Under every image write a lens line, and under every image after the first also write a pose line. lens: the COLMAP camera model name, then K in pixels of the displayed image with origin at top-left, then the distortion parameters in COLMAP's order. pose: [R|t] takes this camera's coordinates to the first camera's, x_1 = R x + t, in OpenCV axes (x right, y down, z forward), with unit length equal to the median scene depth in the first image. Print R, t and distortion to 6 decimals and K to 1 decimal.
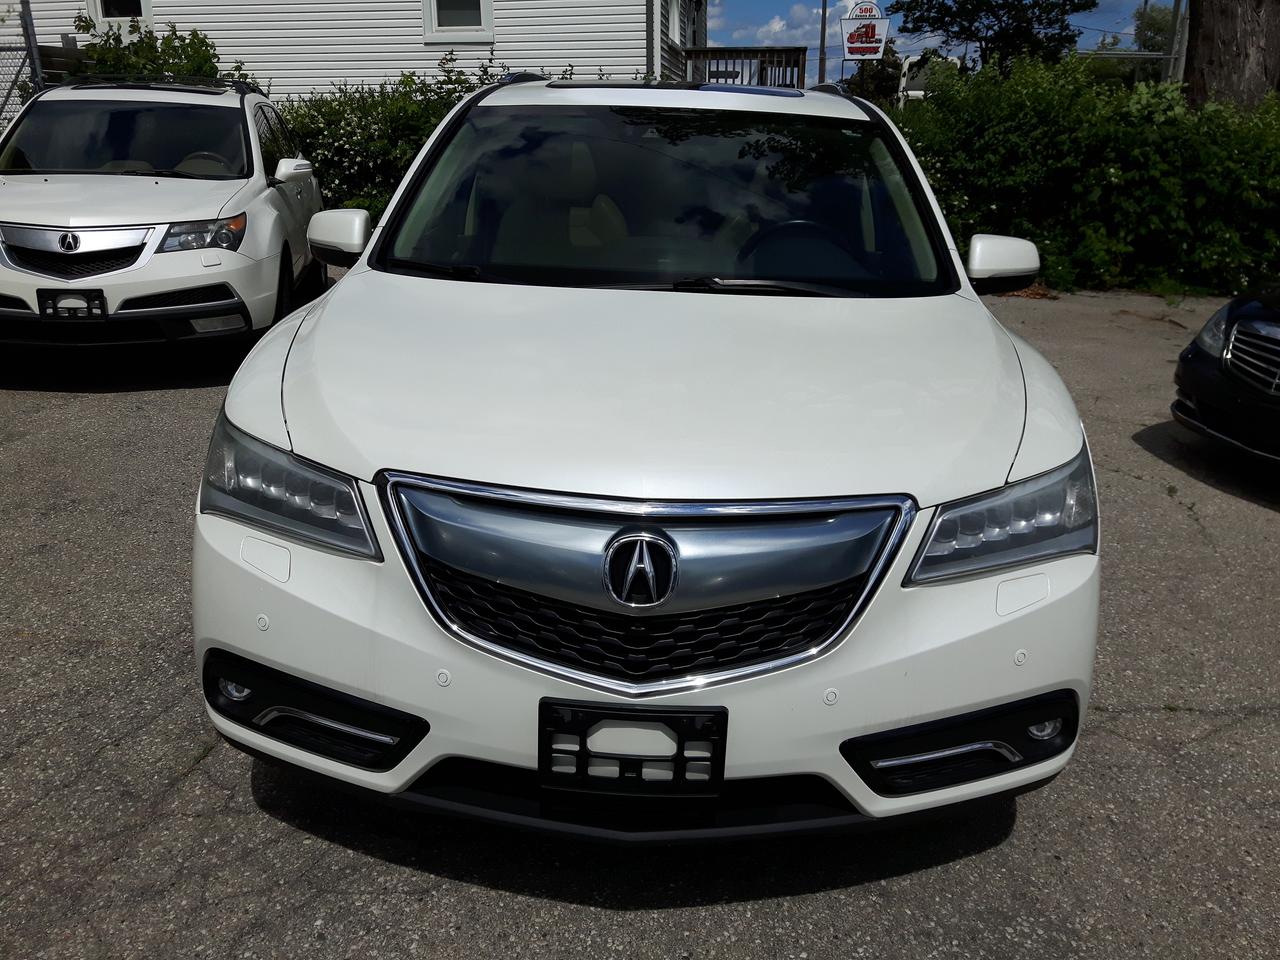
lens RADIAL K [[1093.5, 0, 649.9], [0, 1093.5, 491.4], [0, 0, 1]] dist [0.006852, -0.018844]
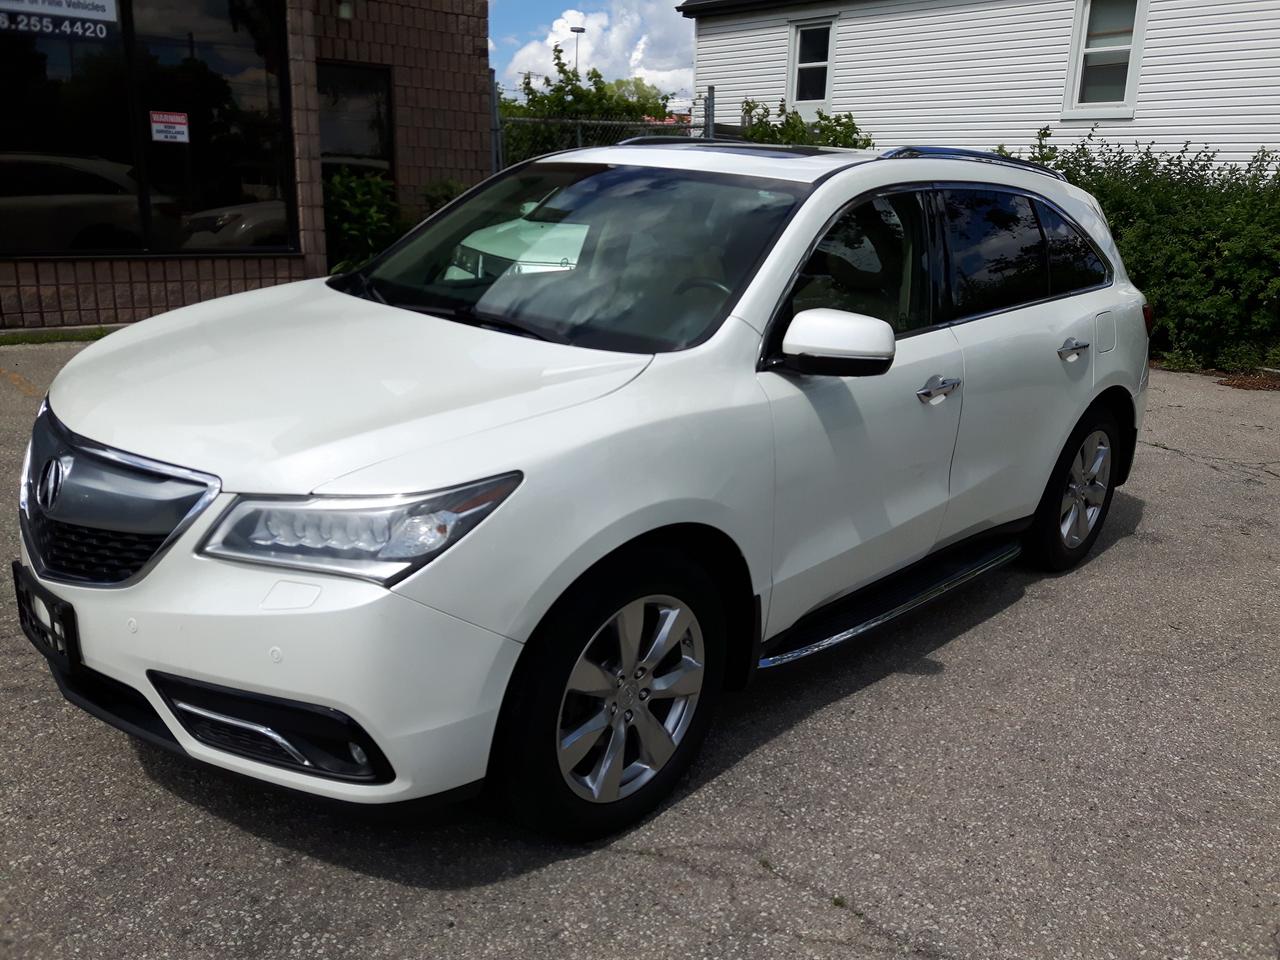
lens RADIAL K [[1093.5, 0, 653.4], [0, 1093.5, 473.9], [0, 0, 1]] dist [0.006852, -0.018844]
pose [[0.738607, 0.195287, -0.645231, 1.138098], [-0.247456, 0.968848, 0.009966, -0.108404], [0.627077, 0.152305, 0.763922, 0.352360]]
